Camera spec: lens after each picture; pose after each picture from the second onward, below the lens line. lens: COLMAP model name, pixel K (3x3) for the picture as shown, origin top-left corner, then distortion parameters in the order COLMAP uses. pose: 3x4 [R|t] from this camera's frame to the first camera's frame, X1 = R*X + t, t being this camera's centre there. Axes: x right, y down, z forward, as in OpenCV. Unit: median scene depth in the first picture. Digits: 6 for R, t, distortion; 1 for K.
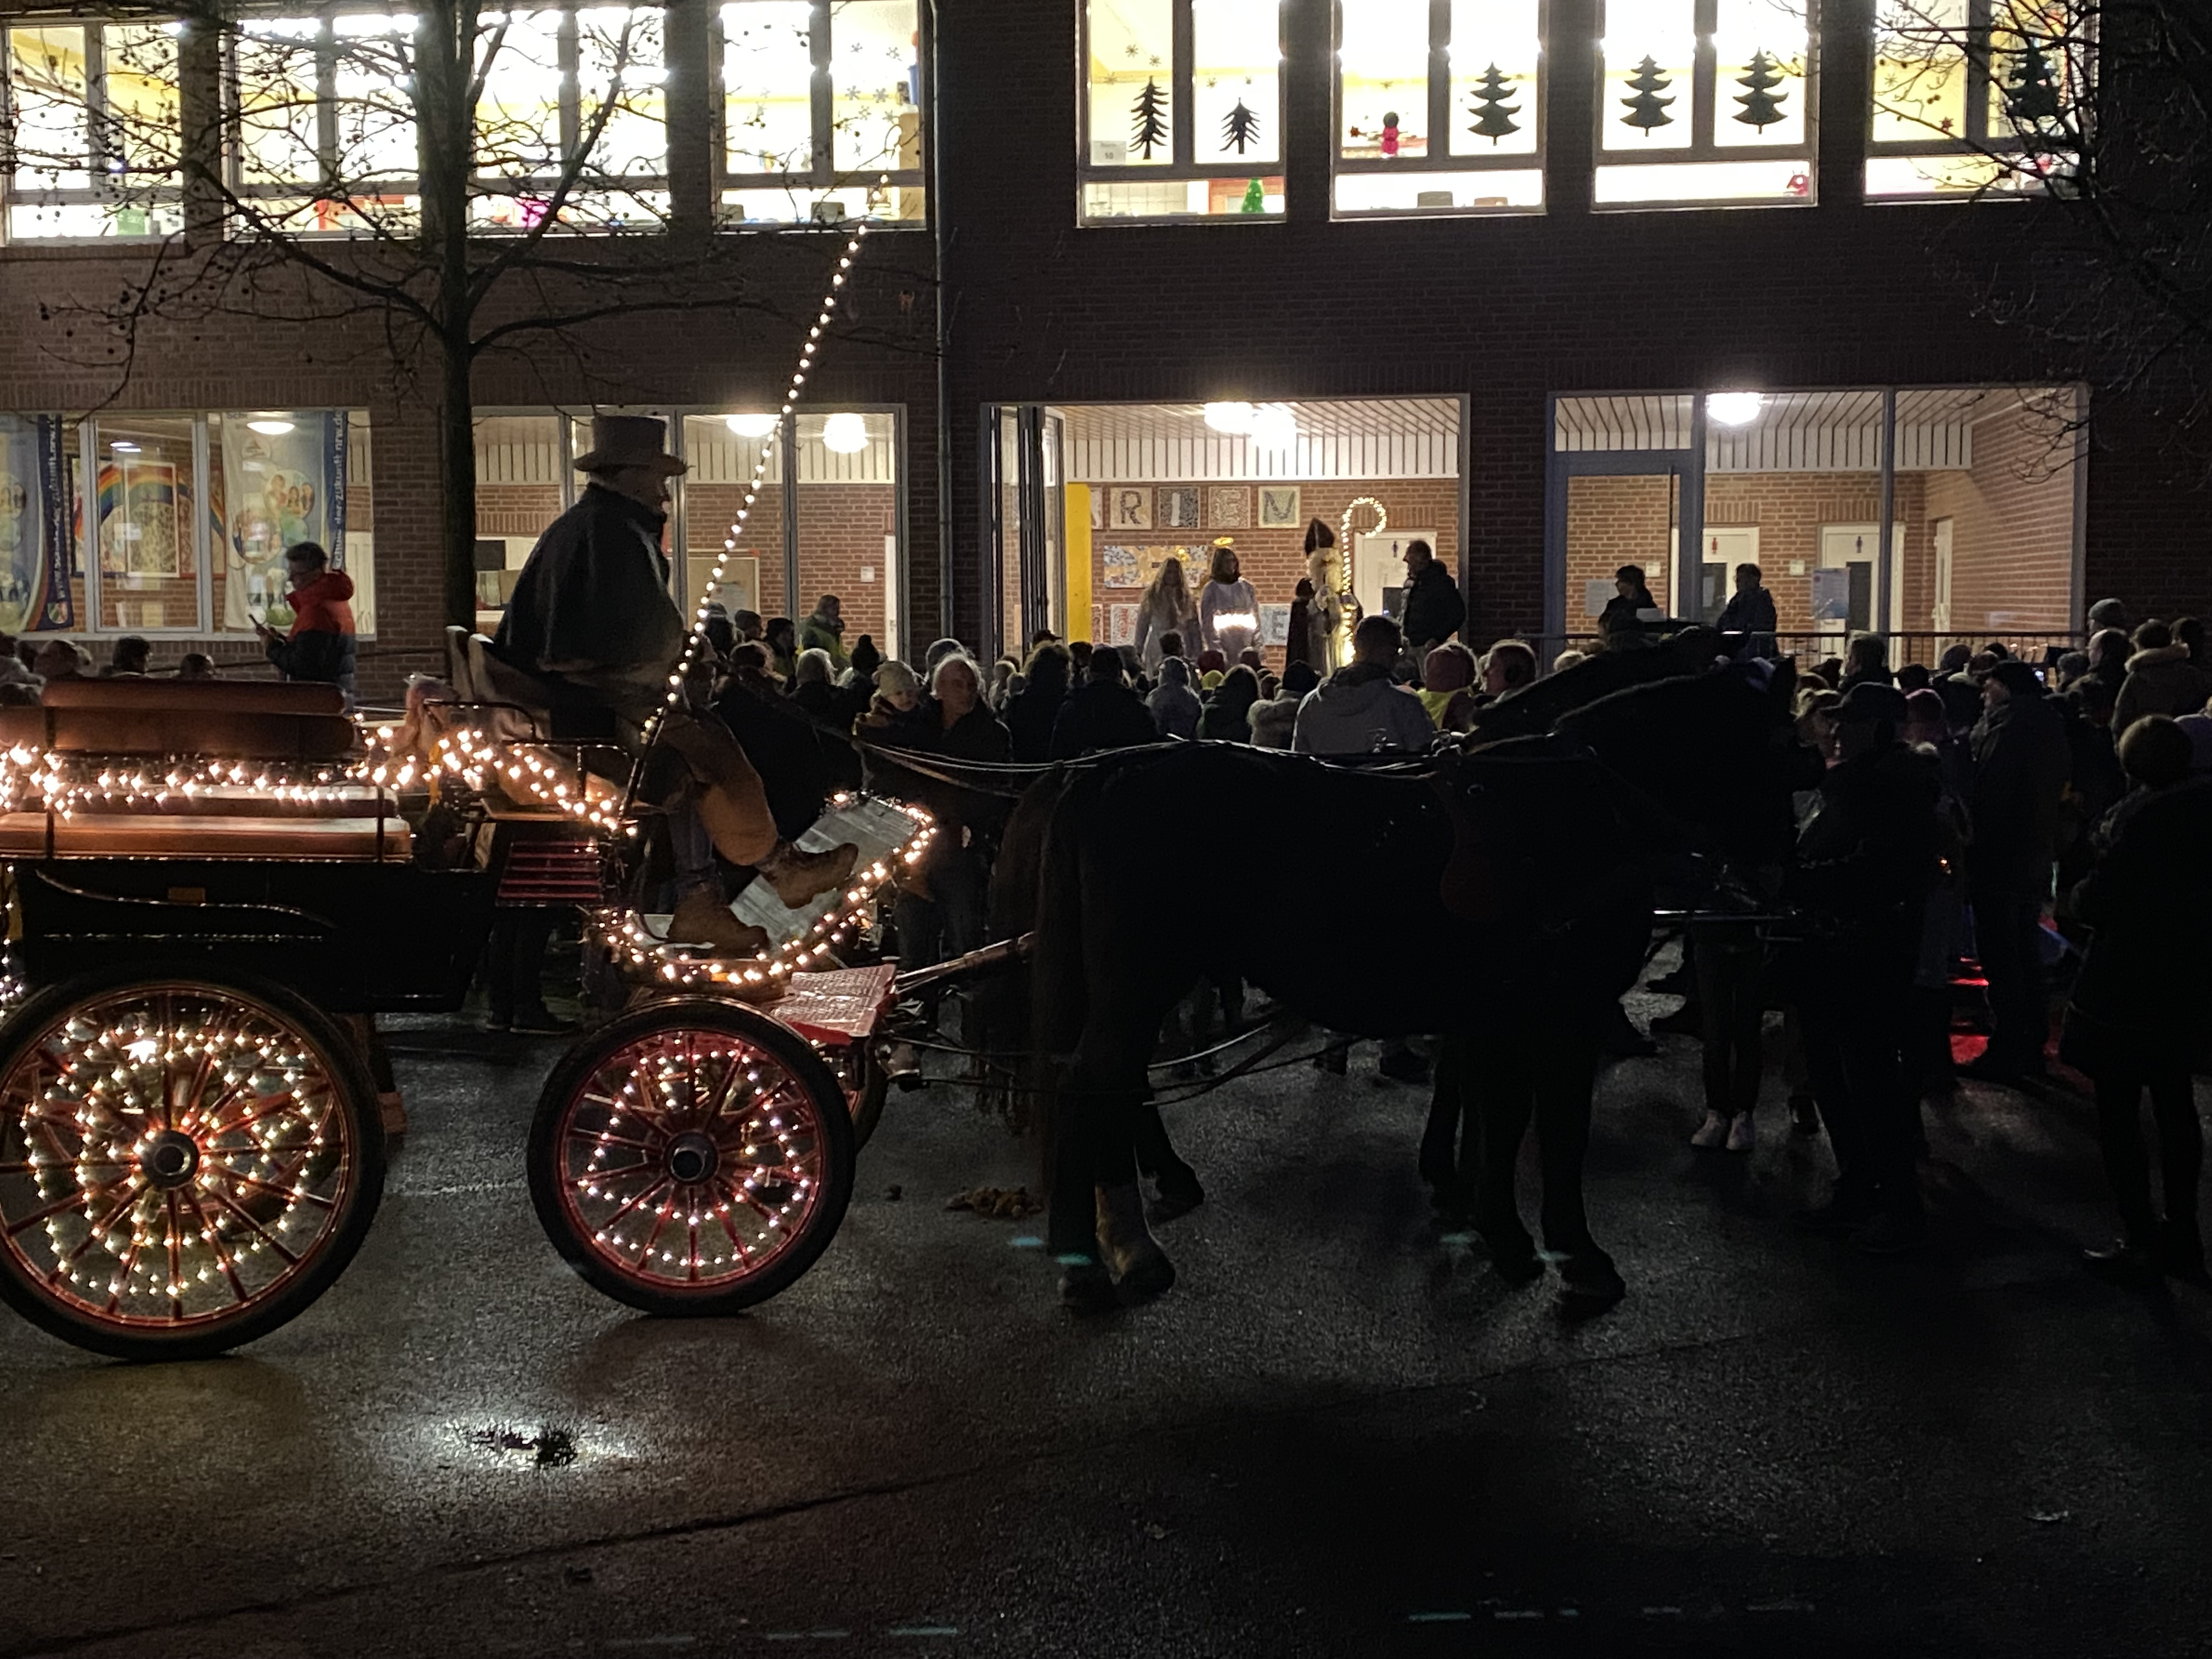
lens RADIAL K [[2818.0, 0, 1106.0], [0, 2818.0, 829.5], [0, 0, 1]] dist [0.005623, 0.001952]
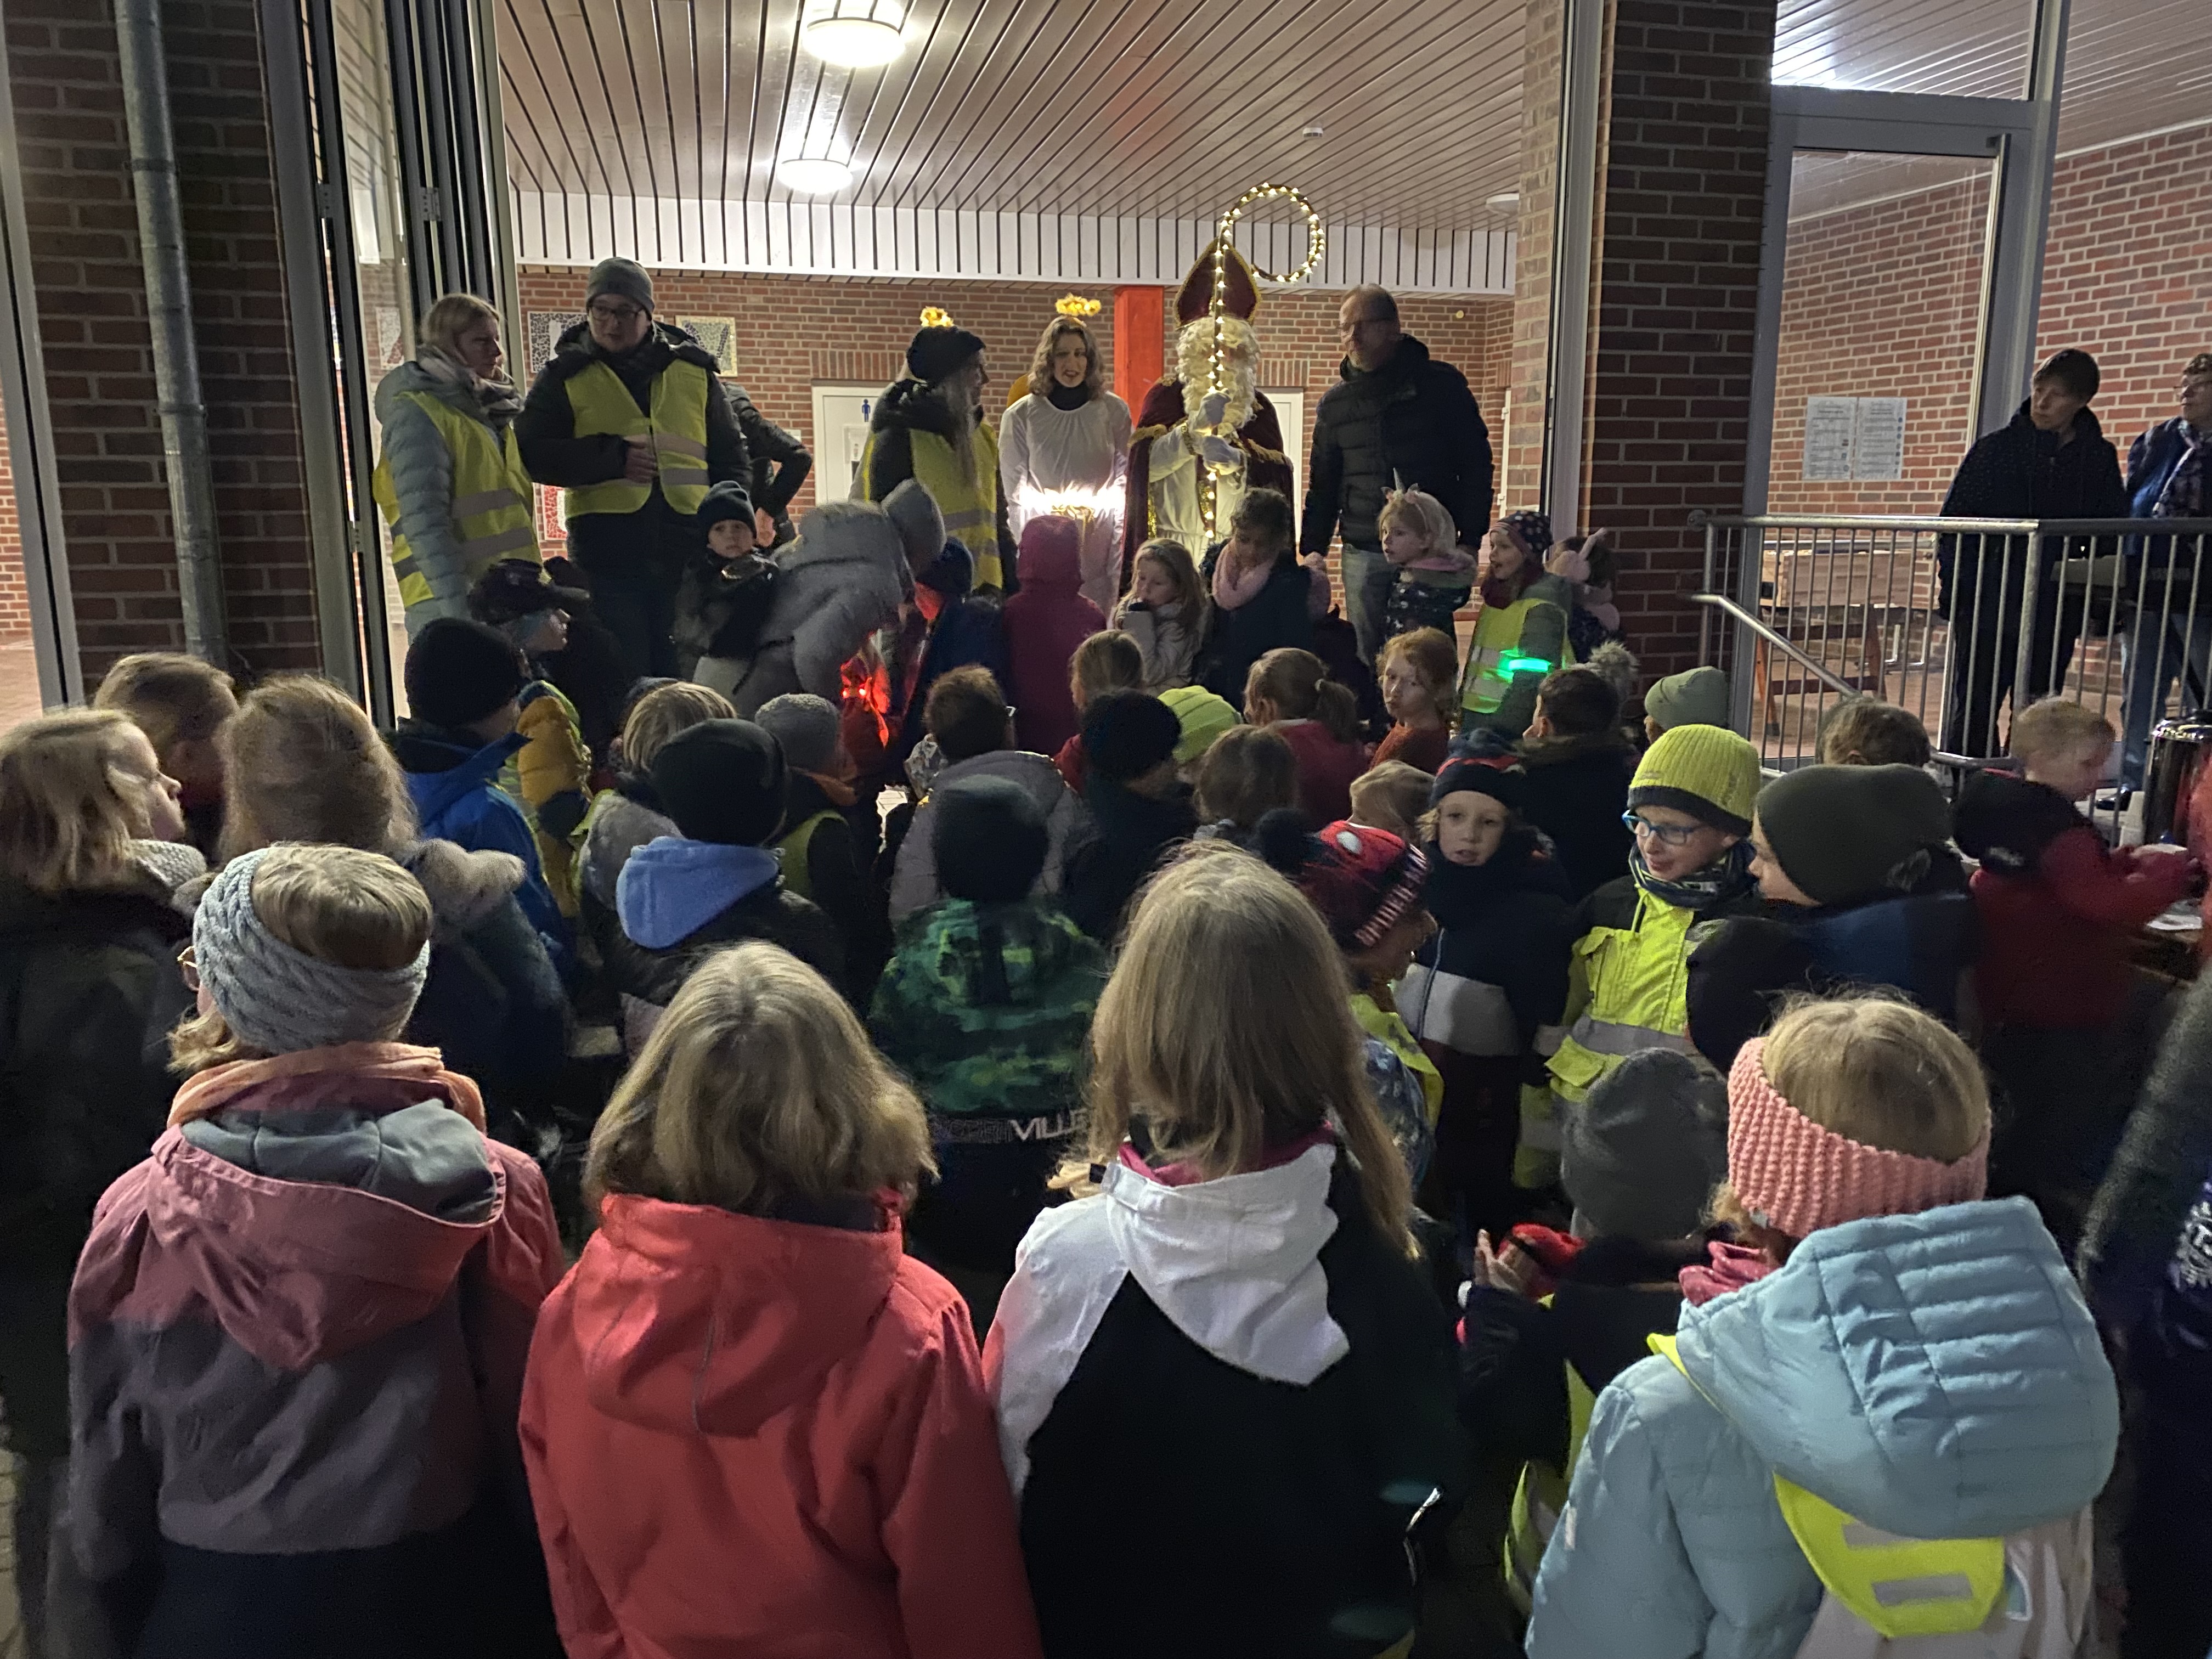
lens RADIAL K [[1662.6, 0, 1106.0], [0, 1662.6, 829.5], [0, 0, 1]] dist [0.051823, -0.052848]
pose [[0.912104, -0.075843, 0.402883, -0.029060], [0.030612, 0.992595, 0.117554, -0.037662], [-0.408815, -0.094888, 0.907671, 0.549614]]
